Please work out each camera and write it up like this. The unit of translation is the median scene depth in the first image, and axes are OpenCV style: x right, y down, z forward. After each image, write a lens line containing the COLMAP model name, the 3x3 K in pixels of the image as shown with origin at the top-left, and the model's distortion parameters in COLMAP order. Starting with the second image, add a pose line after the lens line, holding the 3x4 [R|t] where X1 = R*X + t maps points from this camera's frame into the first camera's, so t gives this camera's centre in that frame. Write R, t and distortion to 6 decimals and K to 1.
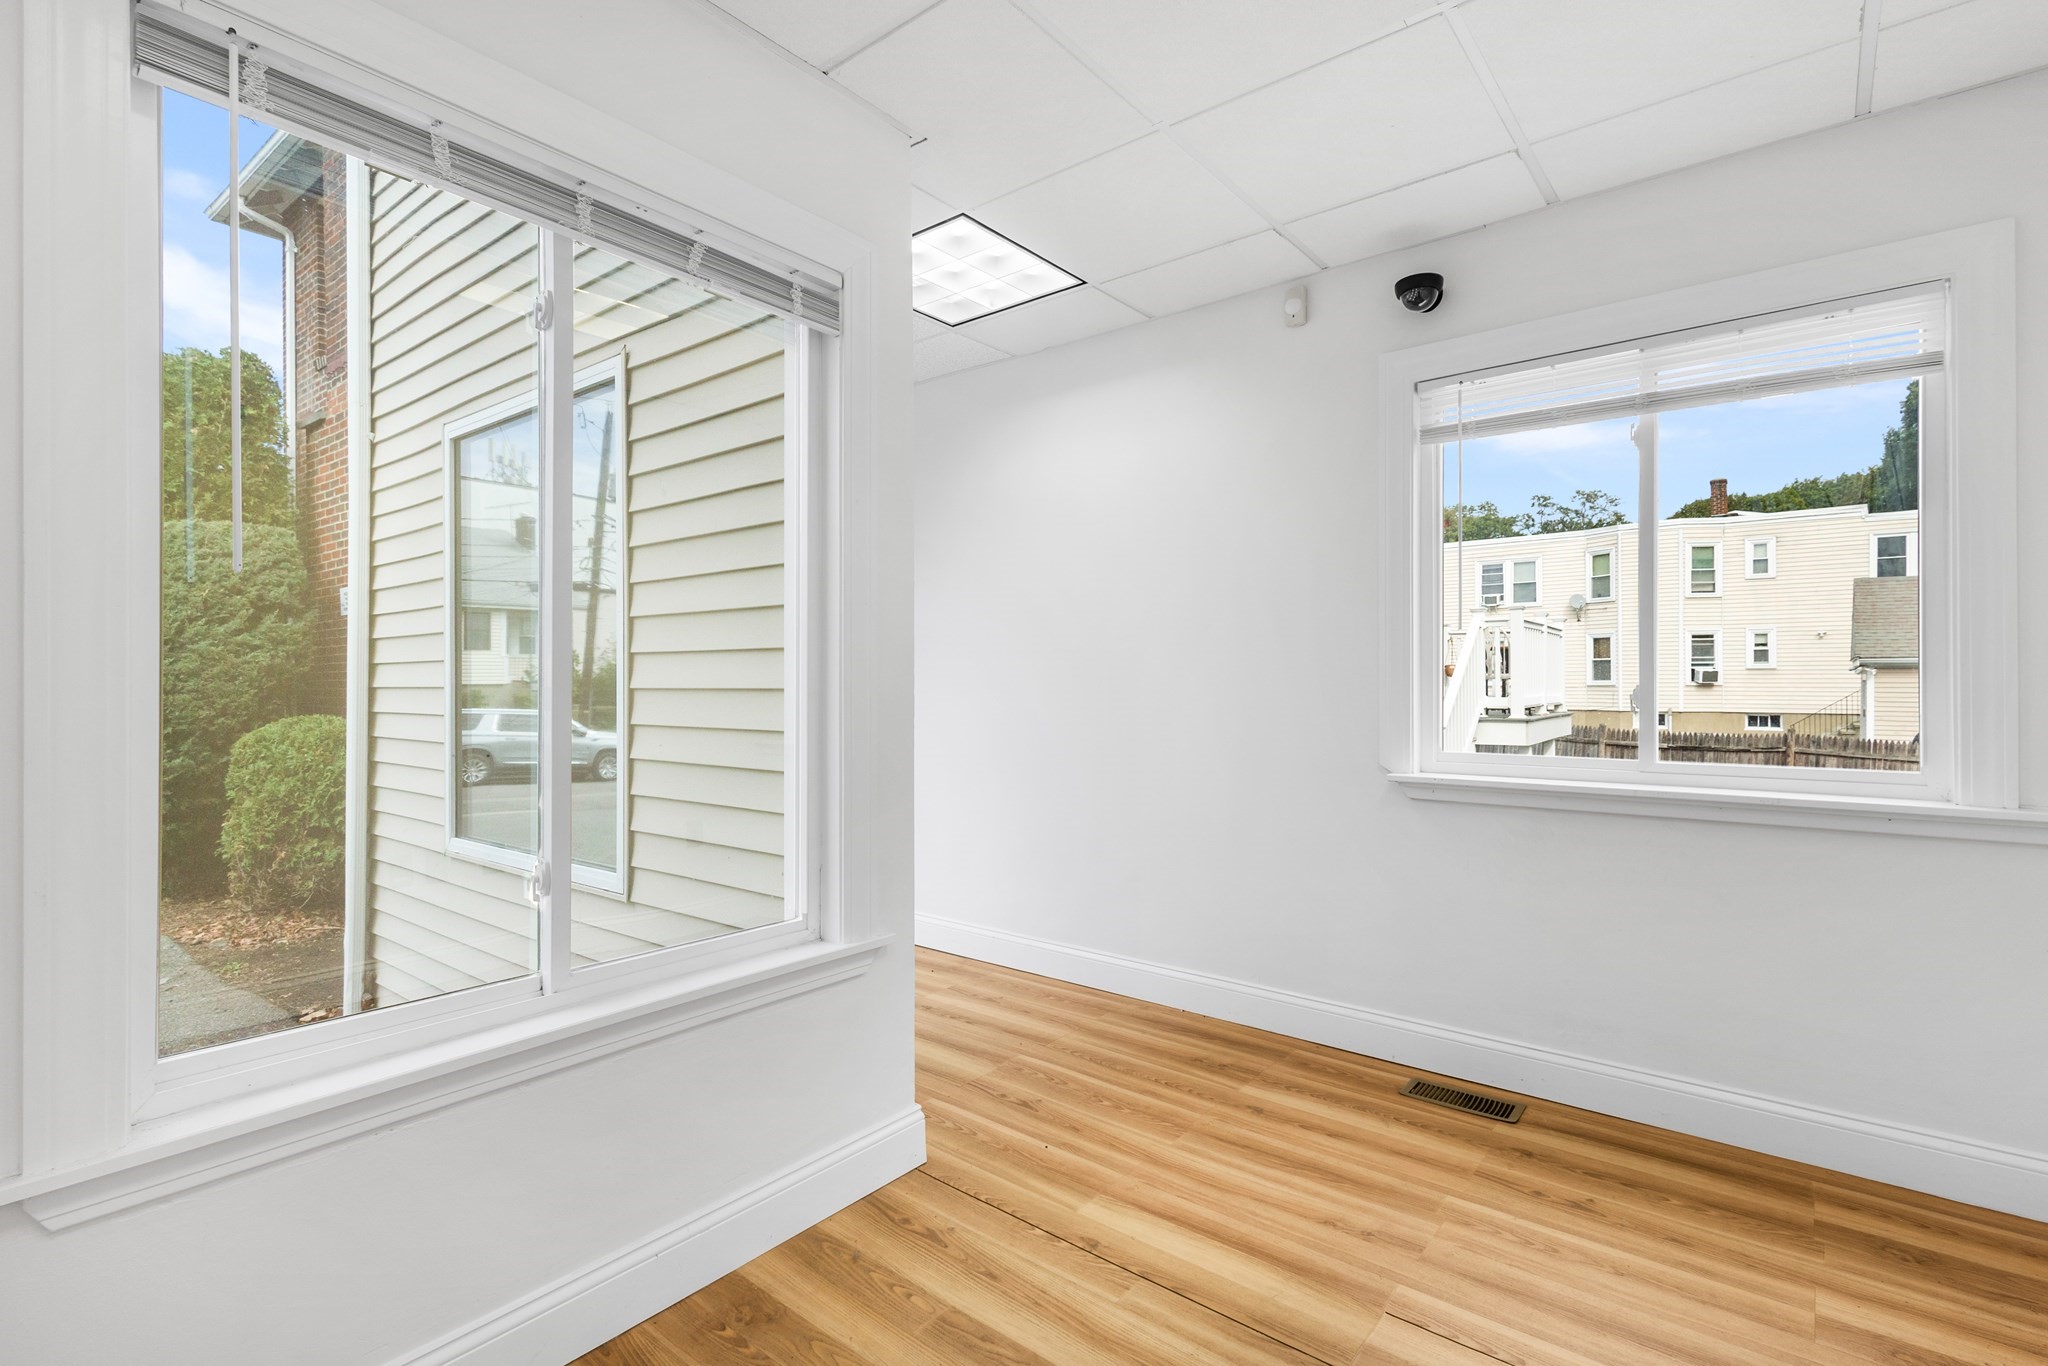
lens RADIAL K [[949.6, 0, 1022.4], [0, 949.6, 680.3], [0, 0, 1]] dist [0.001725, 0.000261]
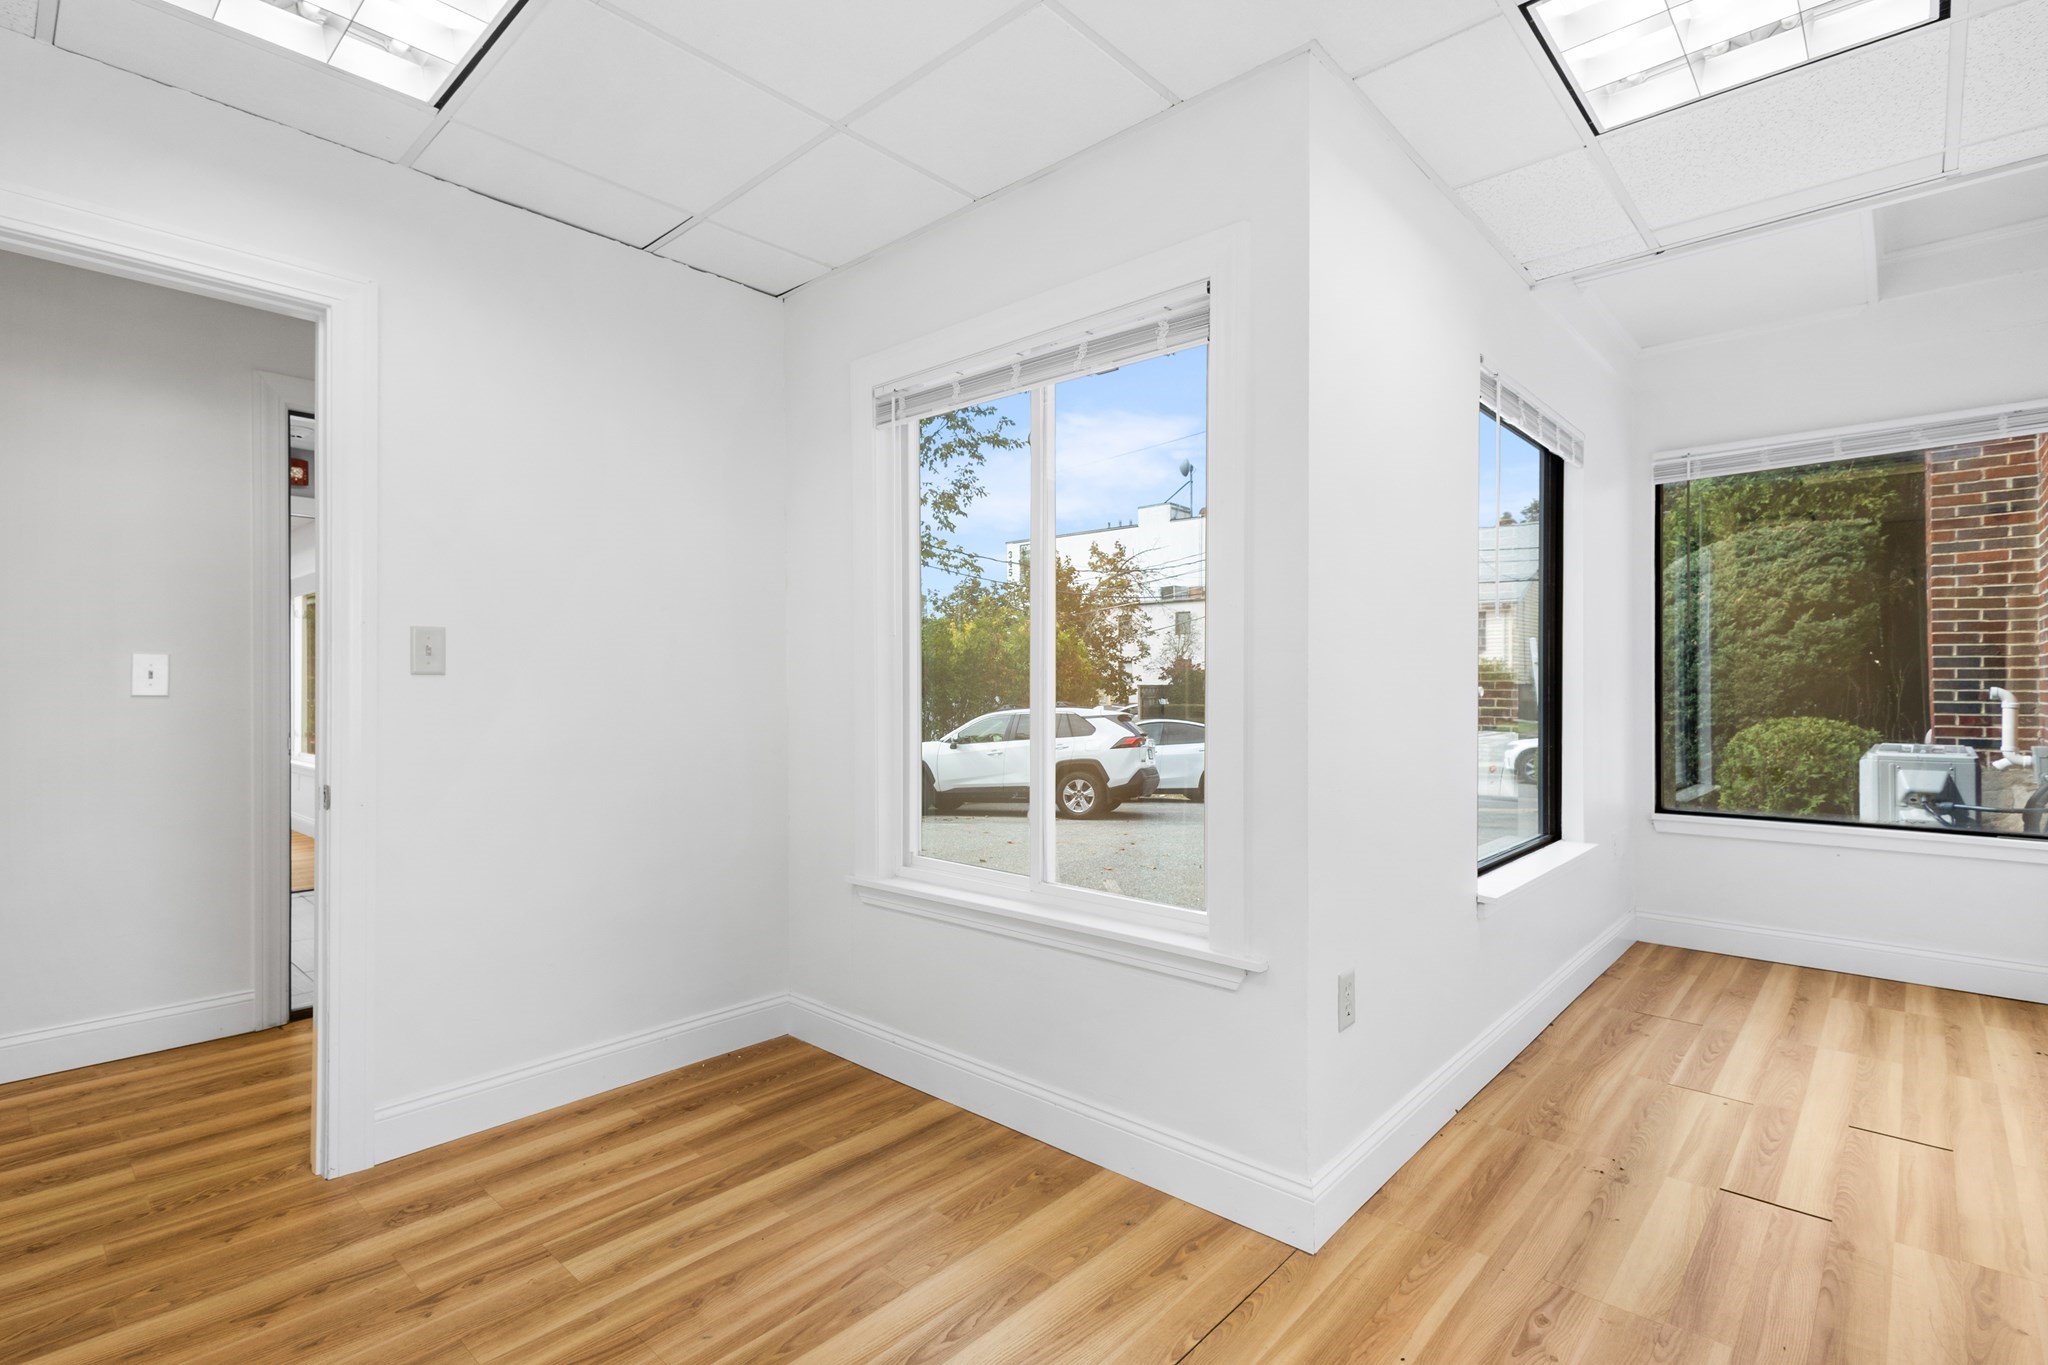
lens RADIAL K [[962.9, 0, 1029.1], [0, 962.9, 685.0], [0, 0, 1]] dist [0.005003, 0.000191]
pose [[-0.045780, 0.004935, -0.998939, 0.252531], [0.001087, 0.999987, 0.004890, -0.001520], [0.998951, -0.000862, -0.045785, 0.259238]]
